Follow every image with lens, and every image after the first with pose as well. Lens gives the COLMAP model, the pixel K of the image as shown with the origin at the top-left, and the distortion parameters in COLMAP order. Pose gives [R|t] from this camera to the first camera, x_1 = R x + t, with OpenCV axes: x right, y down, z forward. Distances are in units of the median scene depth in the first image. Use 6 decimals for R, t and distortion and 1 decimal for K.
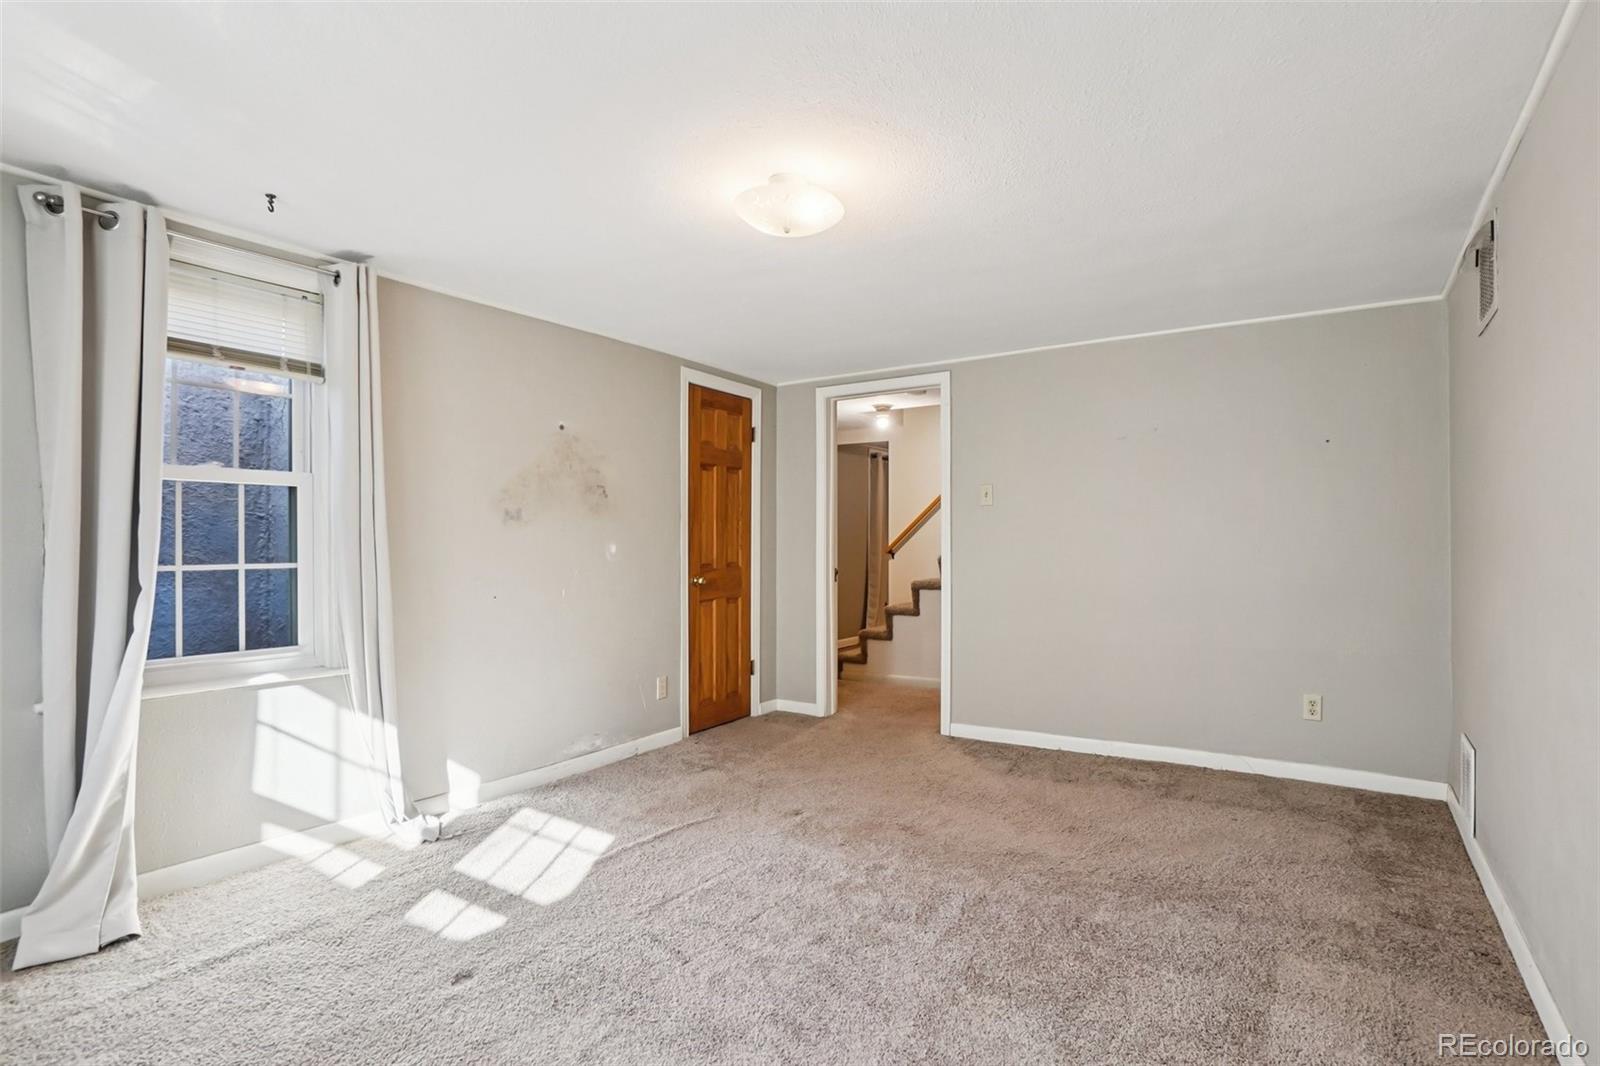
lens RADIAL K [[786.6, 0, 785.5], [0, 786.6, 524.2], [0, 0, 1]] dist [-0.050278, 0.022510]
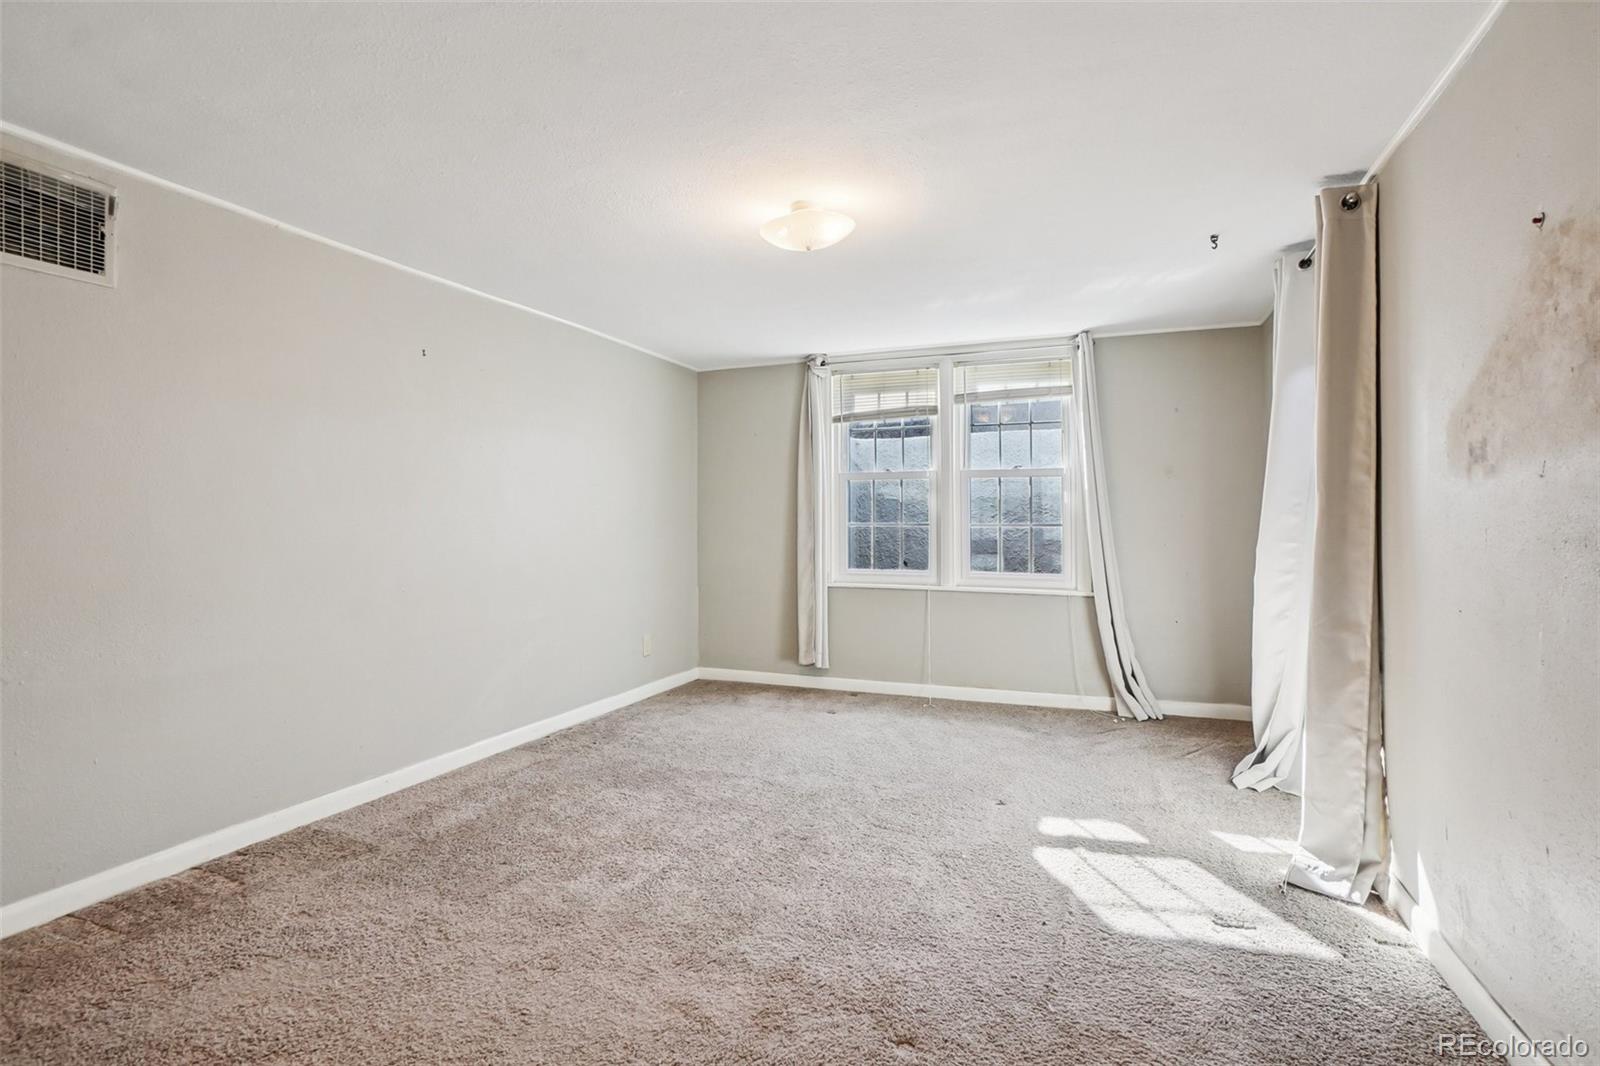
lens RADIAL K [[786.6, 0, 785.5], [0, 786.6, 524.2], [0, 0, 1]] dist [-0.050278, 0.022510]
pose [[-0.973116, 0.003662, -0.230286, 0.250614], [0.007863, 0.999819, -0.017329, 0.048105], [0.230181, -0.018674, -0.972969, 1.759208]]
